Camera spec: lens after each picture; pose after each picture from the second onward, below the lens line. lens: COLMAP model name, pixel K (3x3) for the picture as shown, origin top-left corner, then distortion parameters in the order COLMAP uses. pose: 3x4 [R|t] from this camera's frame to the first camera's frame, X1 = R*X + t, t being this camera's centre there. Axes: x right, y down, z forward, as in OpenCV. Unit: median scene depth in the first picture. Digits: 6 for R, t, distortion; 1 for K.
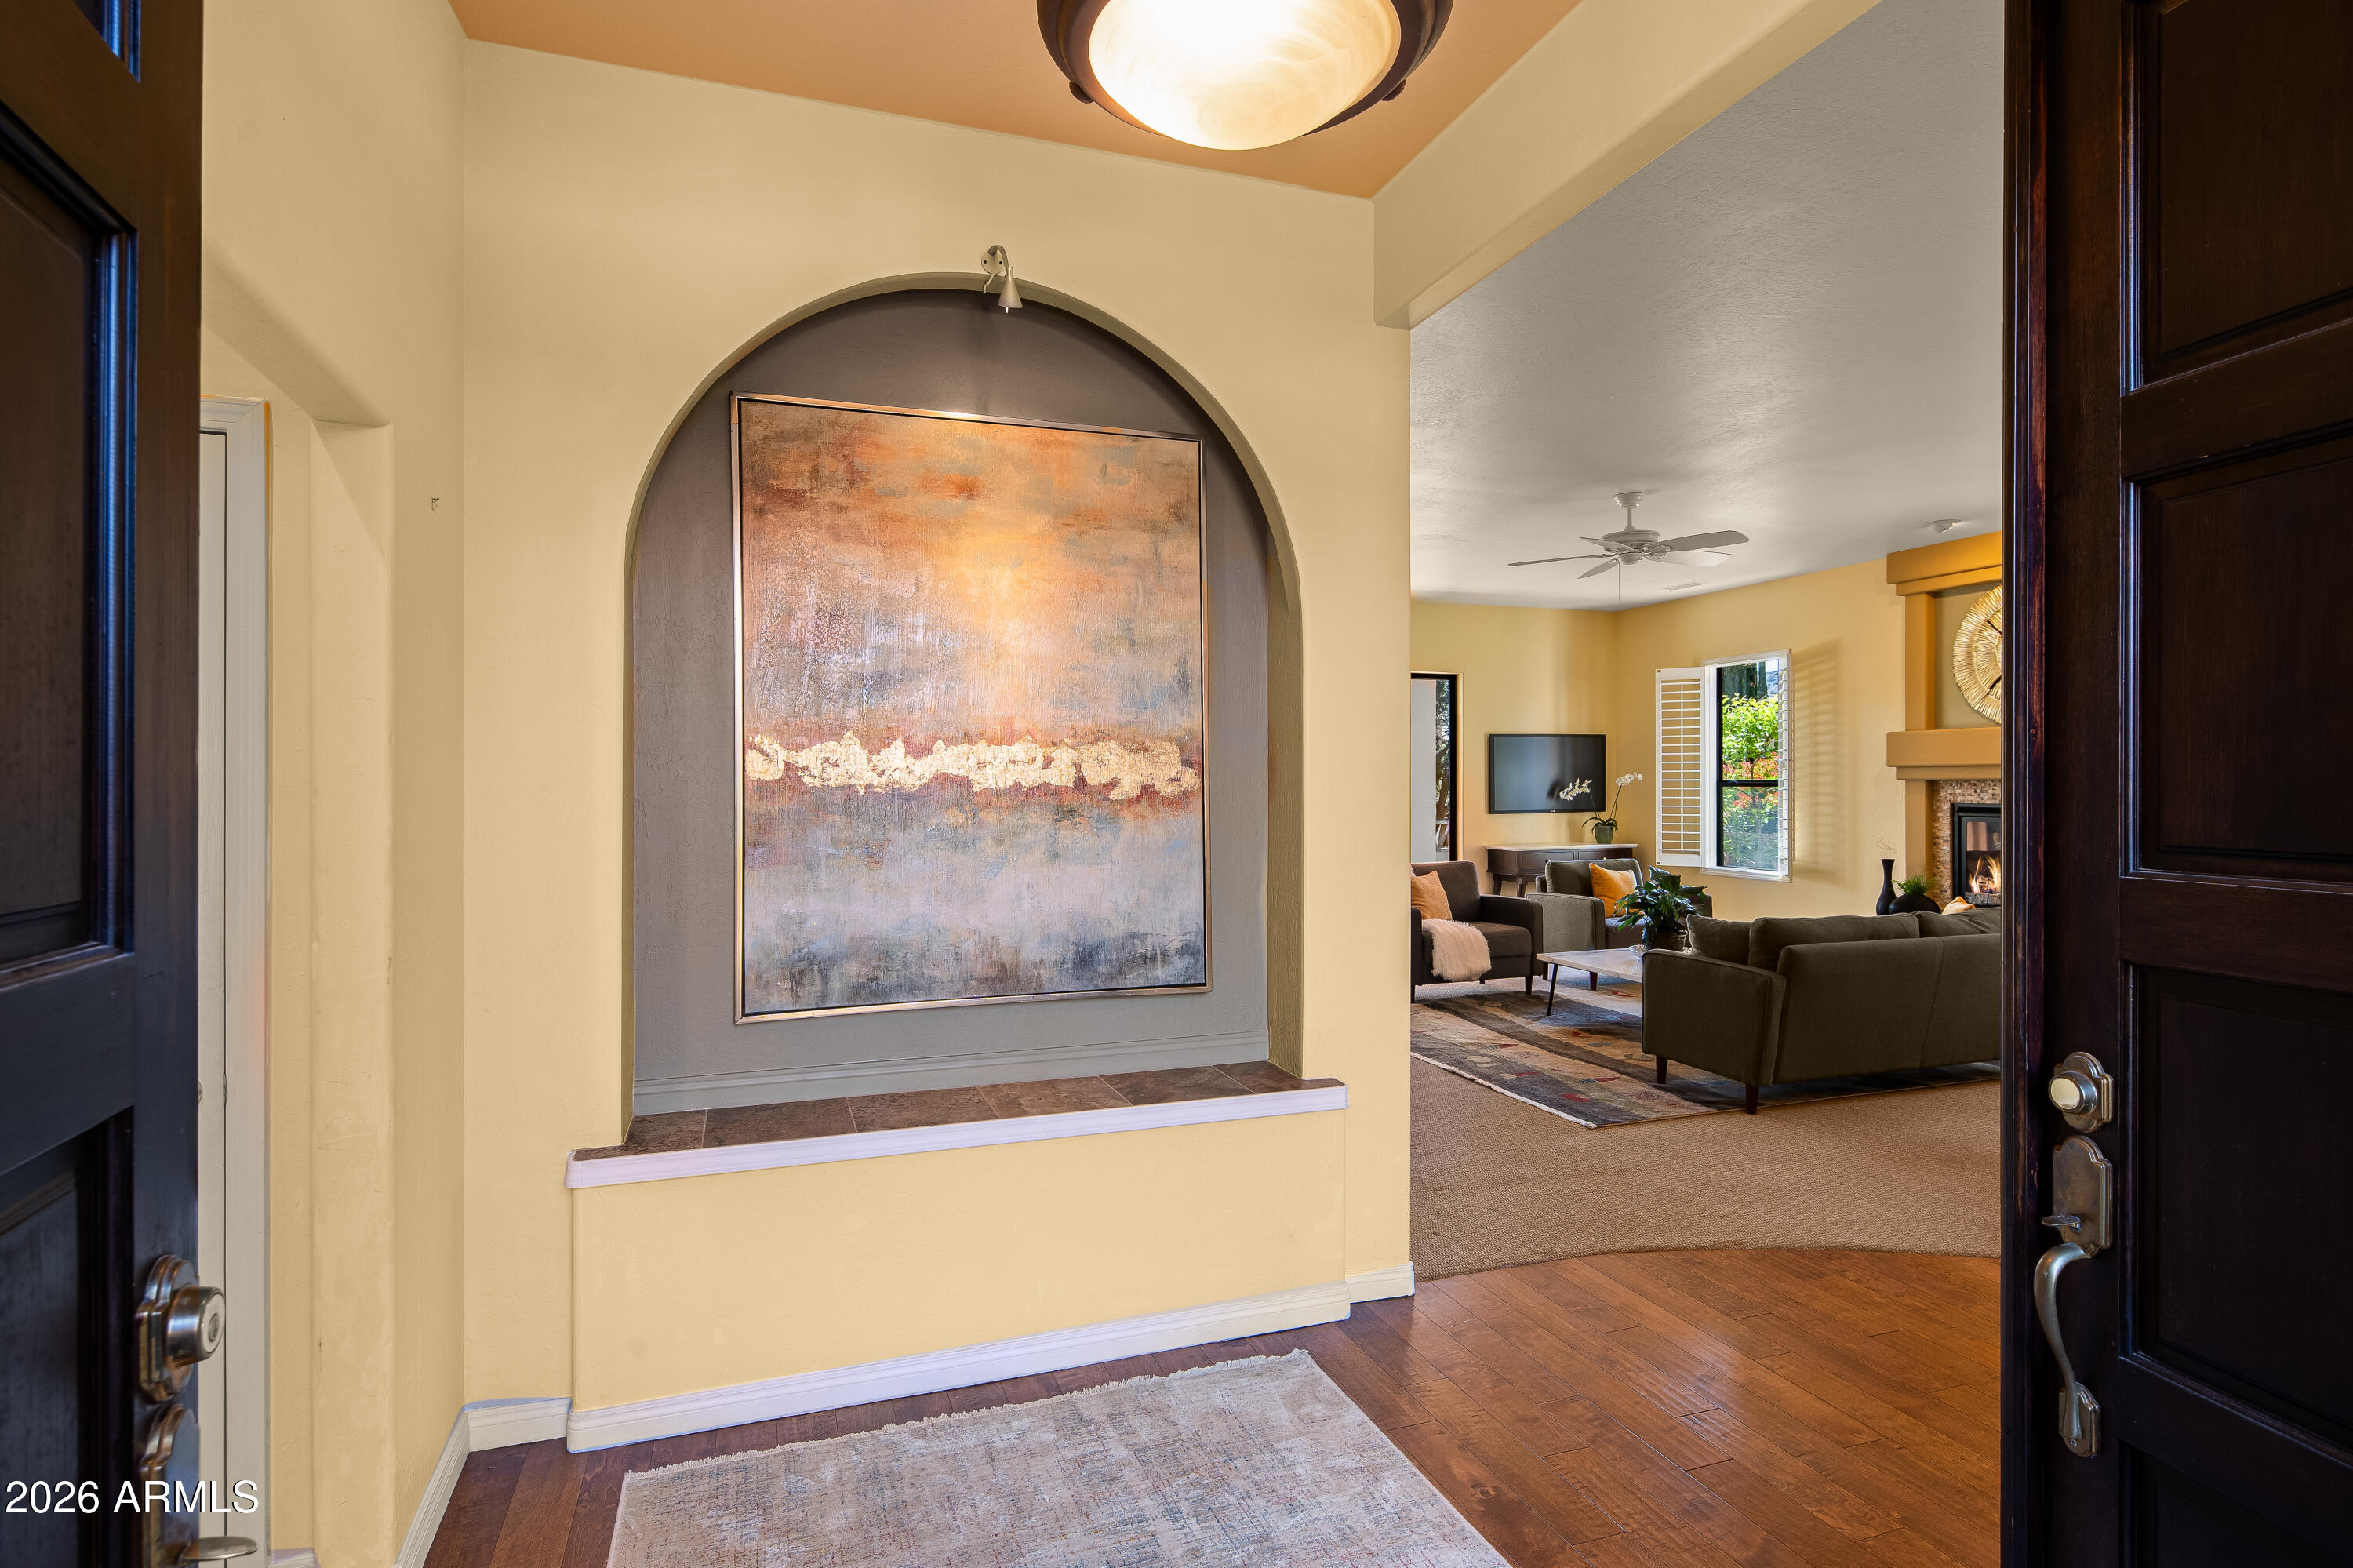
lens RADIAL K [[1194.9, 0, 1154.3], [0, 1194.9, 784.1], [0, 0, 1]] dist [0.011488, -0.002535]
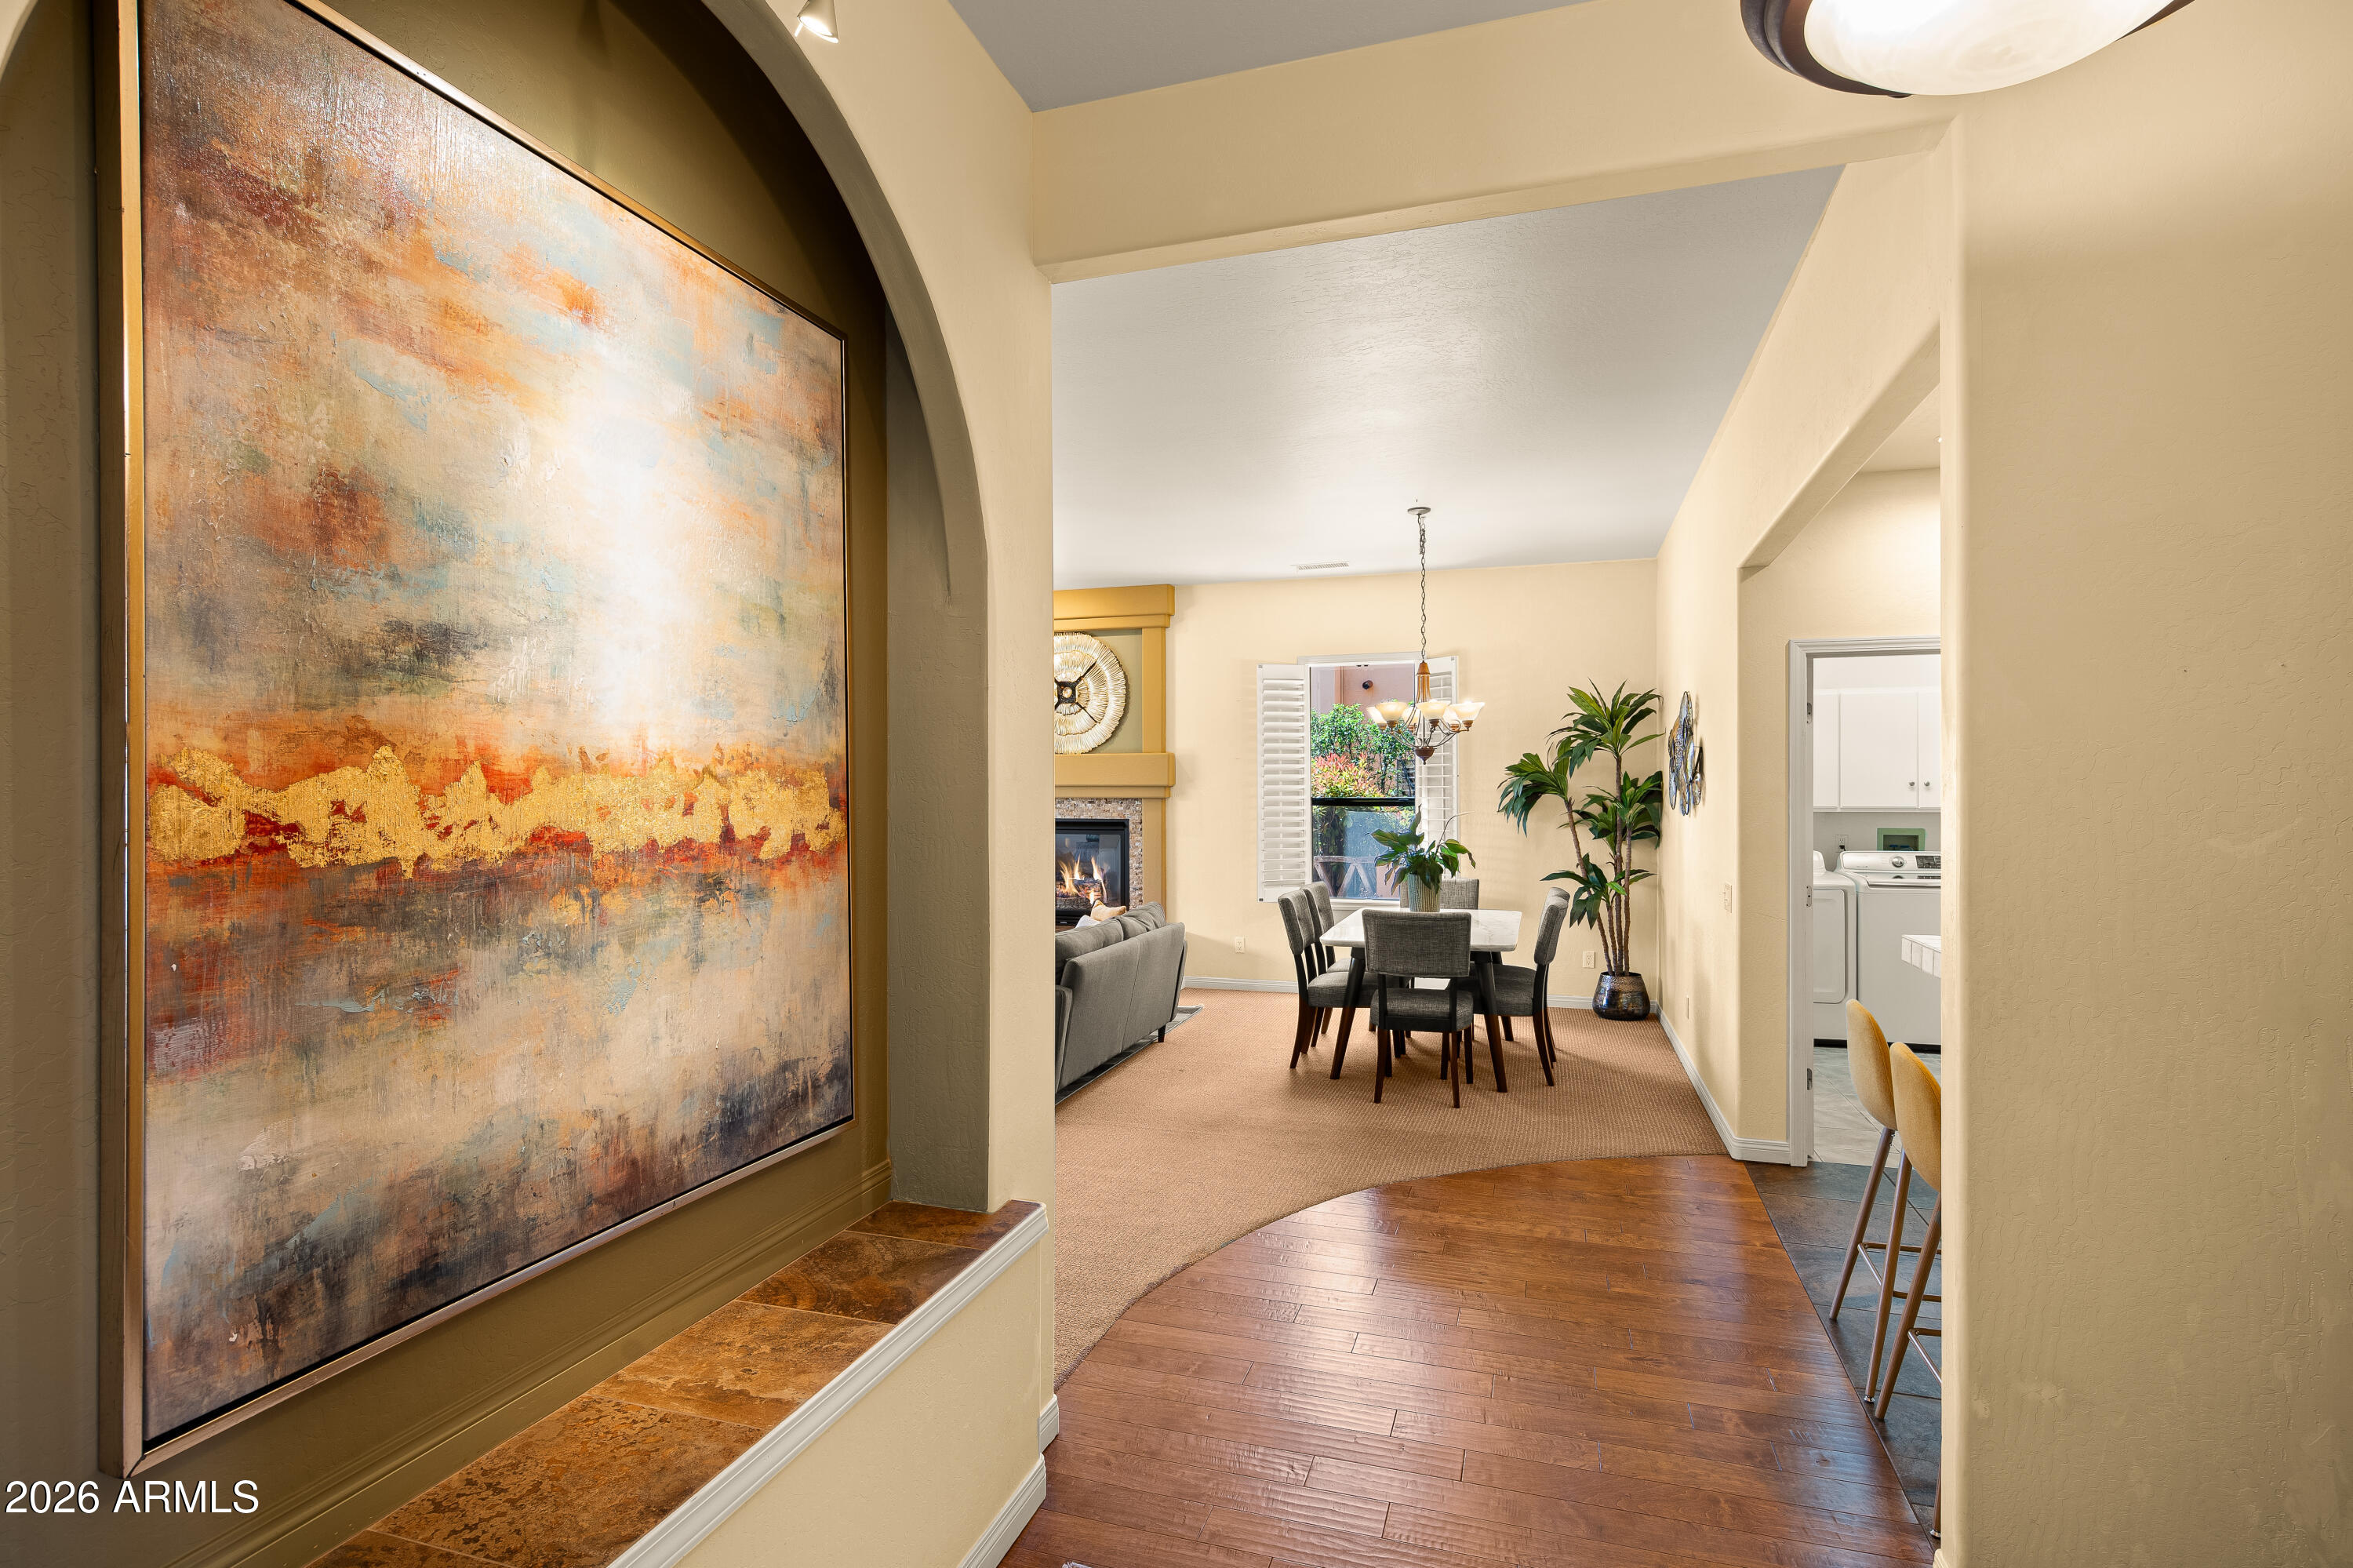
lens RADIAL K [[1194.9, 0, 1160.4], [0, 1194.9, 791.8], [0, 0, 1]] dist [0.011488, -0.002535]
pose [[0.603087, -0.003332, 0.797669, -0.272725], [0.004894, 0.999988, 0.000477, -0.015106], [-0.797661, 0.003616, 0.603096, 0.288927]]
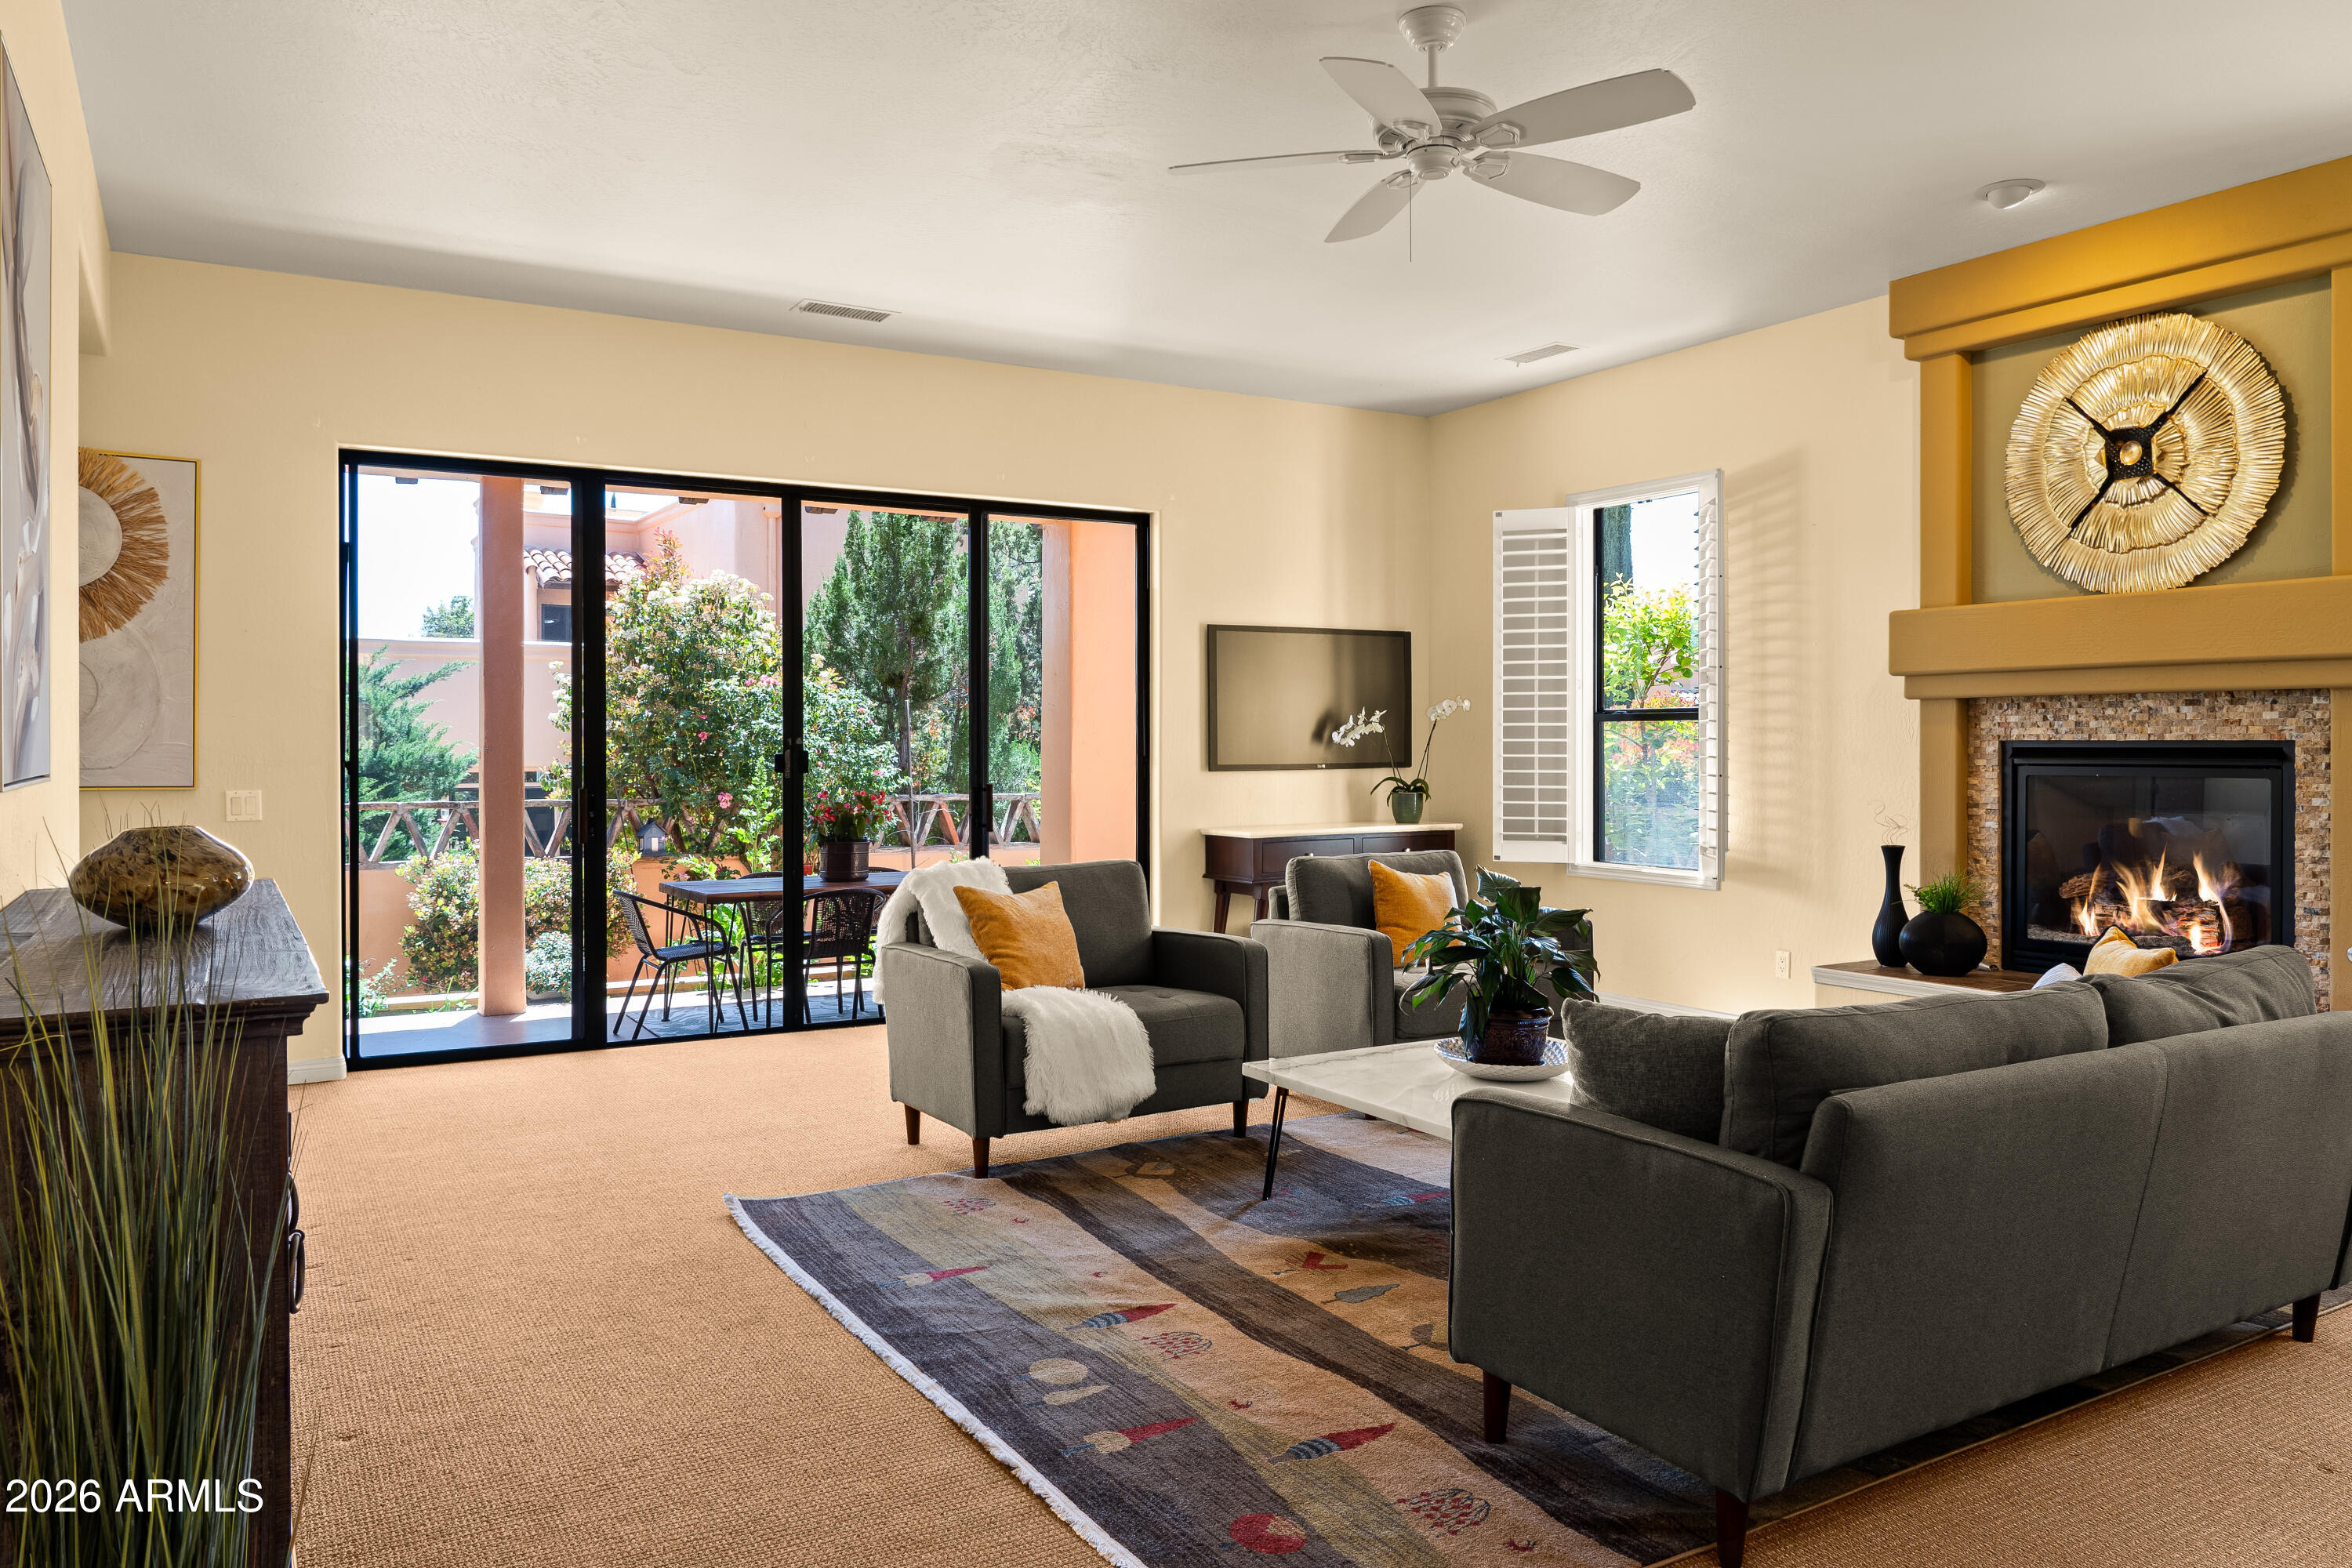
lens RADIAL K [[1617.8, 0, 1189.7], [0, 1617.8, 748.7], [0, 0, 1]] dist [-0.017366, 0.005789]
pose [[0.978349, 0.002883, 0.206941, 0.243886], [-0.002354, 0.999993, -0.002801, 0.034793], [-0.206947, 0.002253, 0.978350, 0.571235]]
